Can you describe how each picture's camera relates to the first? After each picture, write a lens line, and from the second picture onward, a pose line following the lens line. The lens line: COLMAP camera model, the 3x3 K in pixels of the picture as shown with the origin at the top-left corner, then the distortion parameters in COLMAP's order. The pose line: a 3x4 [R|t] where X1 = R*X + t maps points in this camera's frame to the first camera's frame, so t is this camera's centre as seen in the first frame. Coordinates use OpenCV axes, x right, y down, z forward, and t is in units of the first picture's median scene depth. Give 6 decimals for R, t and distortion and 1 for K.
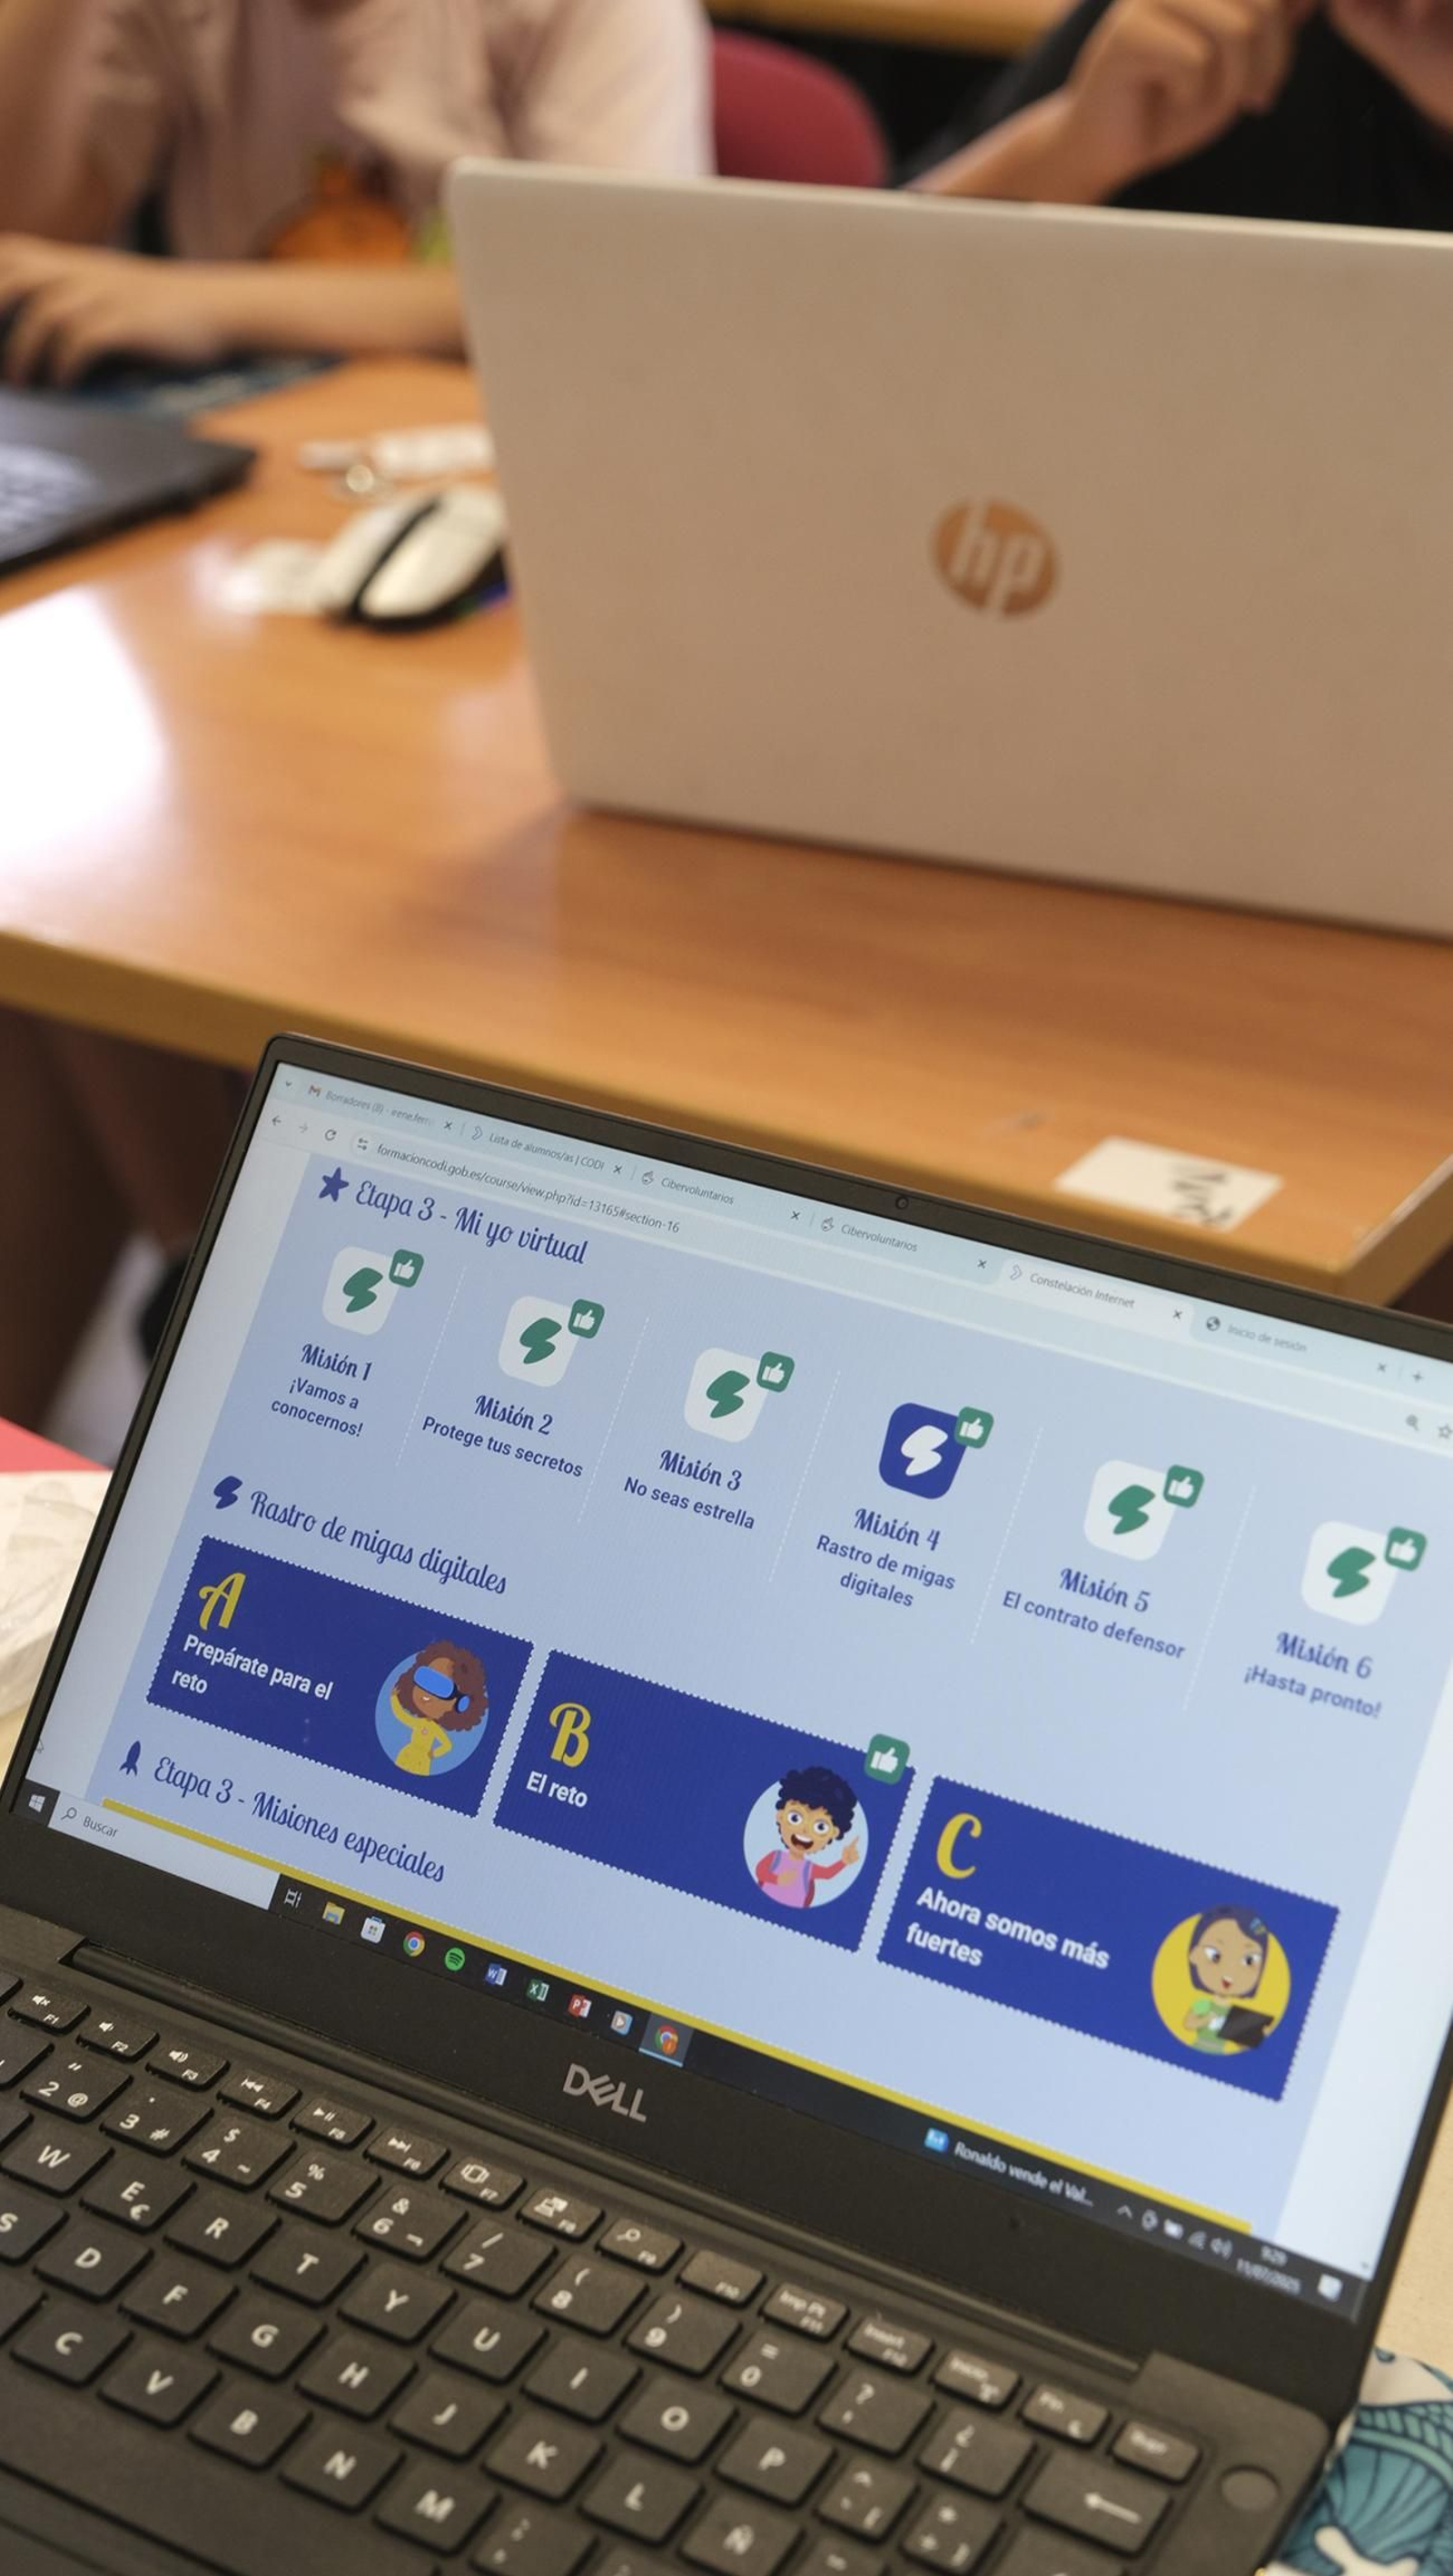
lens RADIAL K [[3738.4, 0, 726.5], [0, 3738.4, 1288.0], [0, 0, 1]] dist [-0.009719, -0.016410]
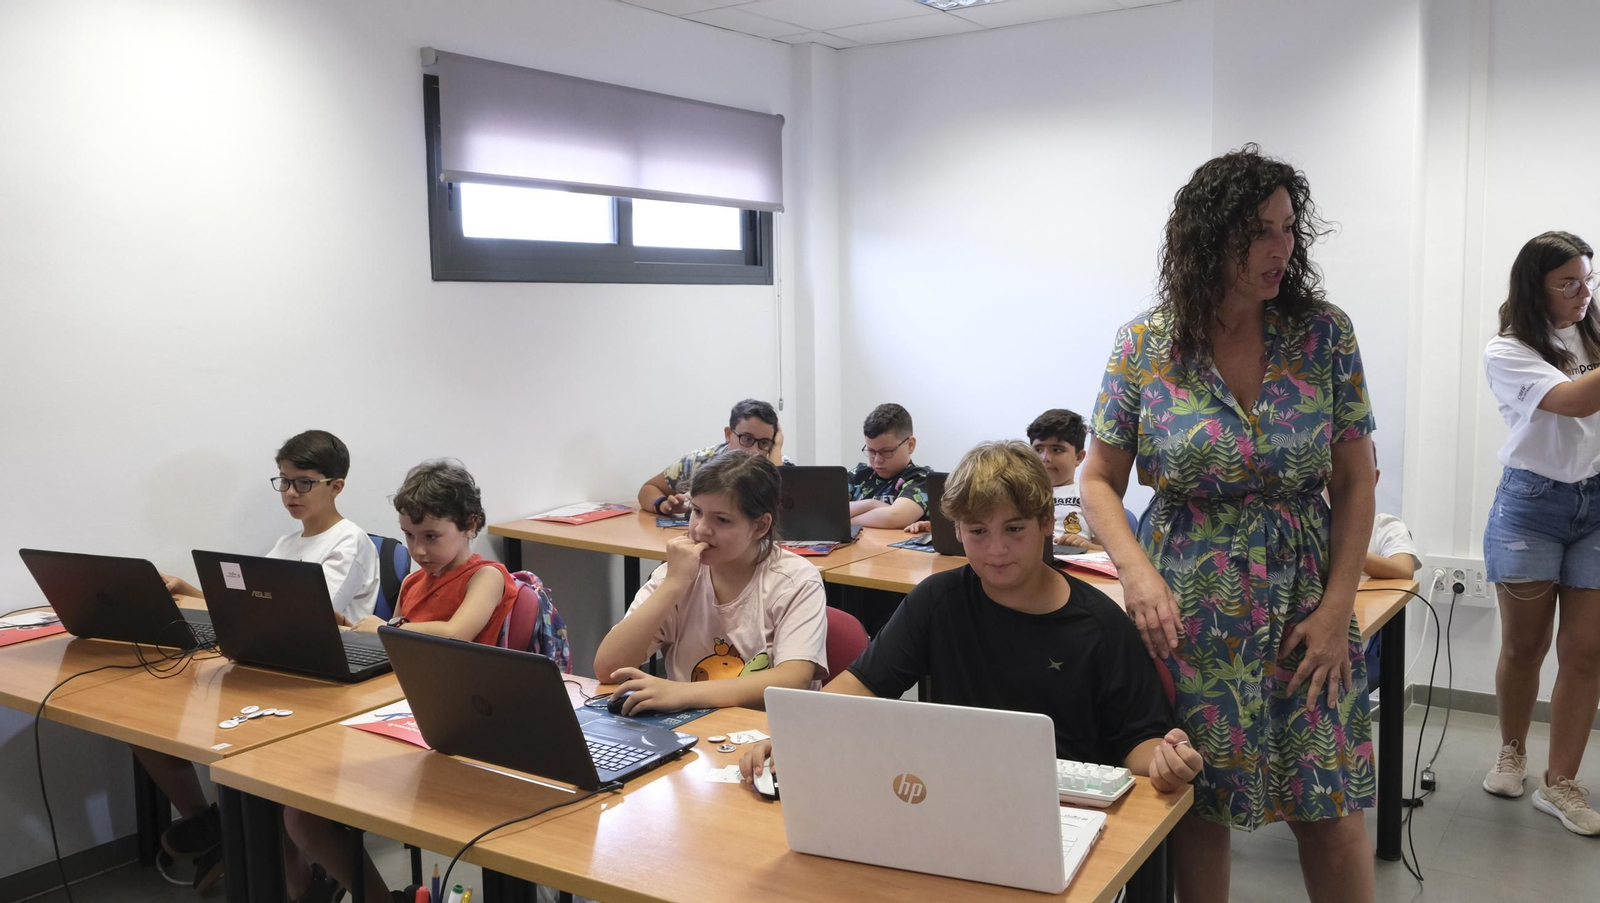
lens RADIAL K [[1353.3, 0, 800.0], [0, 1353.3, 451.5], [0, 0, 1]] dist [0.001261, 0.005292]
pose [[0.999939, -0.009138, -0.006173, -0.025849], [0.006141, 0.926385, -0.376527, 0.003885], [0.009159, 0.376466, 0.926385, -0.373080]]
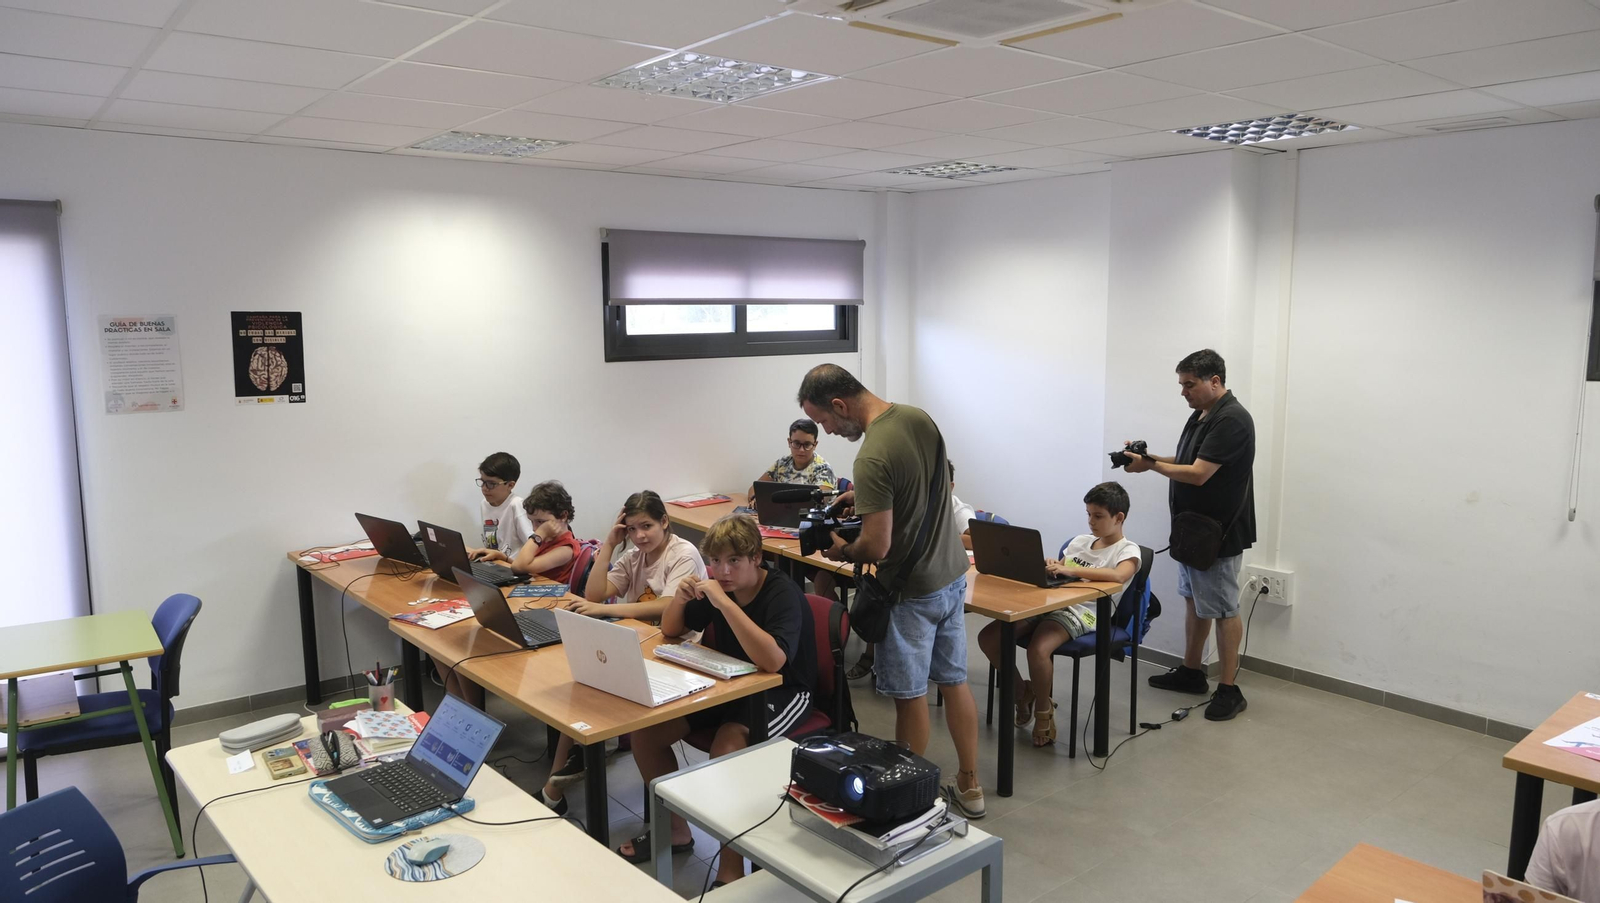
lens RADIAL K [[1112.0, 0, 800.0], [0, 1112.0, 451.5], [0, 0, 1]] dist [0.072041, -0.000440]
pose [[0.956685, 0.039050, -0.288496, 1.171931], [-0.137298, 0.934357, -0.328825, 0.144788], [0.256717, 0.354192, 0.899246, -1.322036]]
